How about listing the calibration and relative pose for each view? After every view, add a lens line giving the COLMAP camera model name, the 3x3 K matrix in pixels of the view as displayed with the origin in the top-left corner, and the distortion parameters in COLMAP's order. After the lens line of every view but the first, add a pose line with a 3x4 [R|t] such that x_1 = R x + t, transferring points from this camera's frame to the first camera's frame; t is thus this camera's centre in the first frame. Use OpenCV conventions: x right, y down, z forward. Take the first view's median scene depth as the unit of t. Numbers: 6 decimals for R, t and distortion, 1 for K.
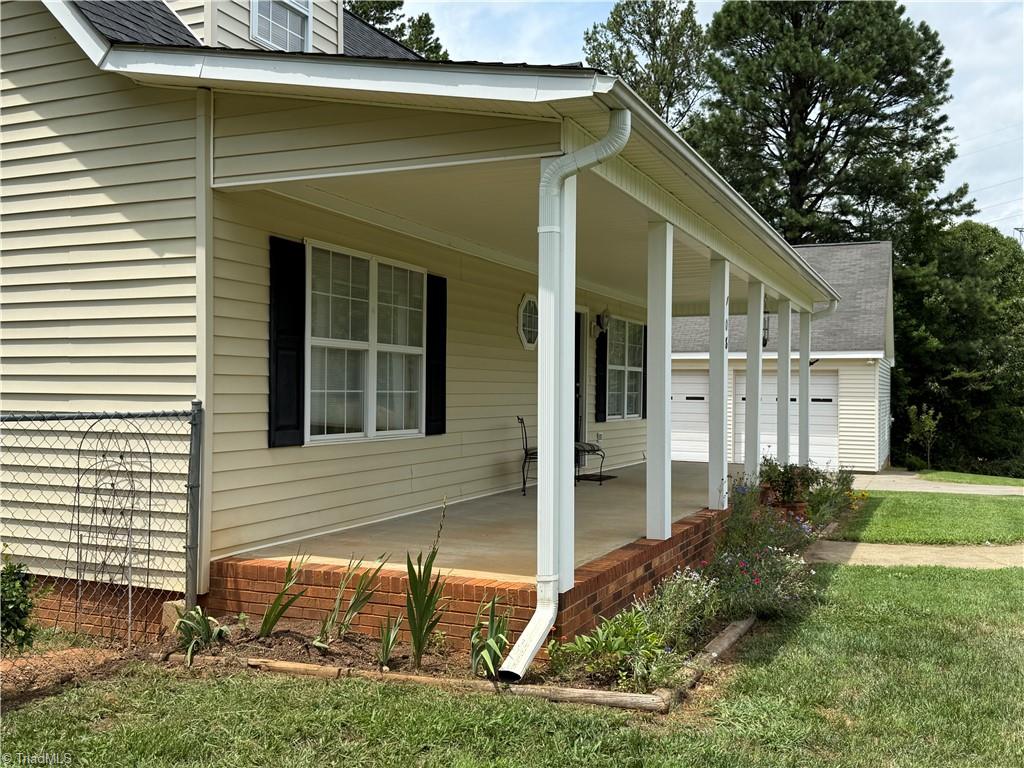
lens RADIAL K [[987.9, 0, 513.3], [0, 987.9, 384.5], [0, 0, 1]] dist [-0.003203, 0.000000]
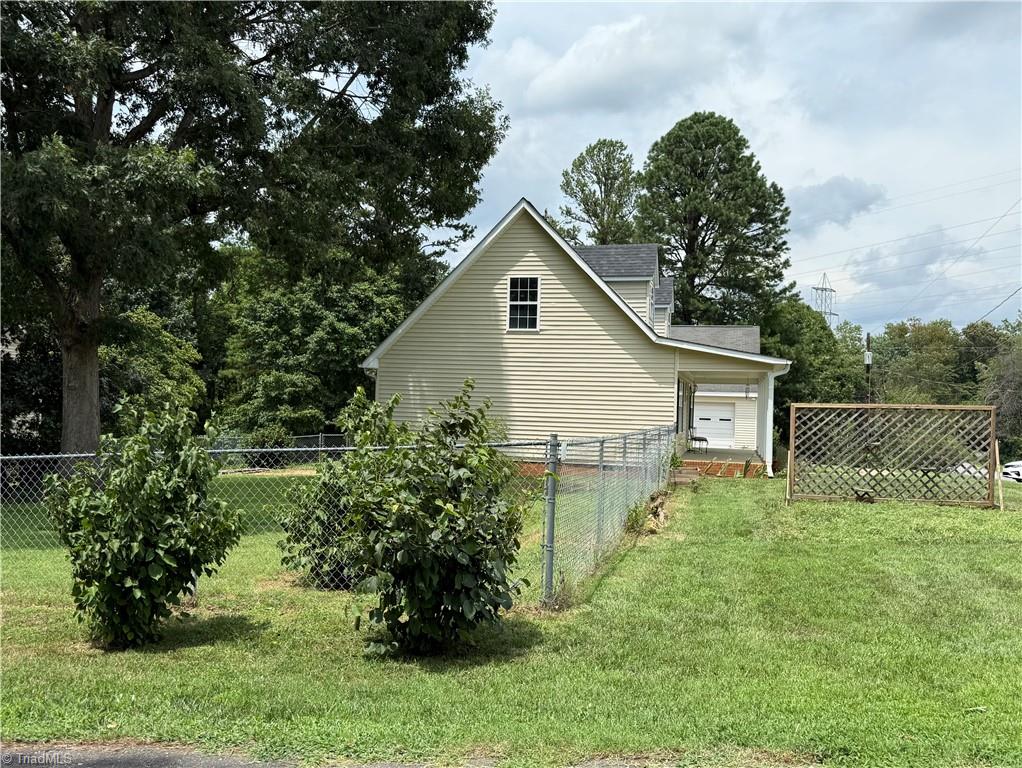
lens RADIAL K [[954.4, 0, 510.5], [0, 954.4, 385.6], [0, 0, 1]] dist [0.004536, 0.000000]
pose [[0.984508, 0.024630, 0.173601, -0.261448], [-0.022928, 0.999667, -0.011798, -0.011176], [-0.173834, 0.007635, 0.984745, -0.439231]]
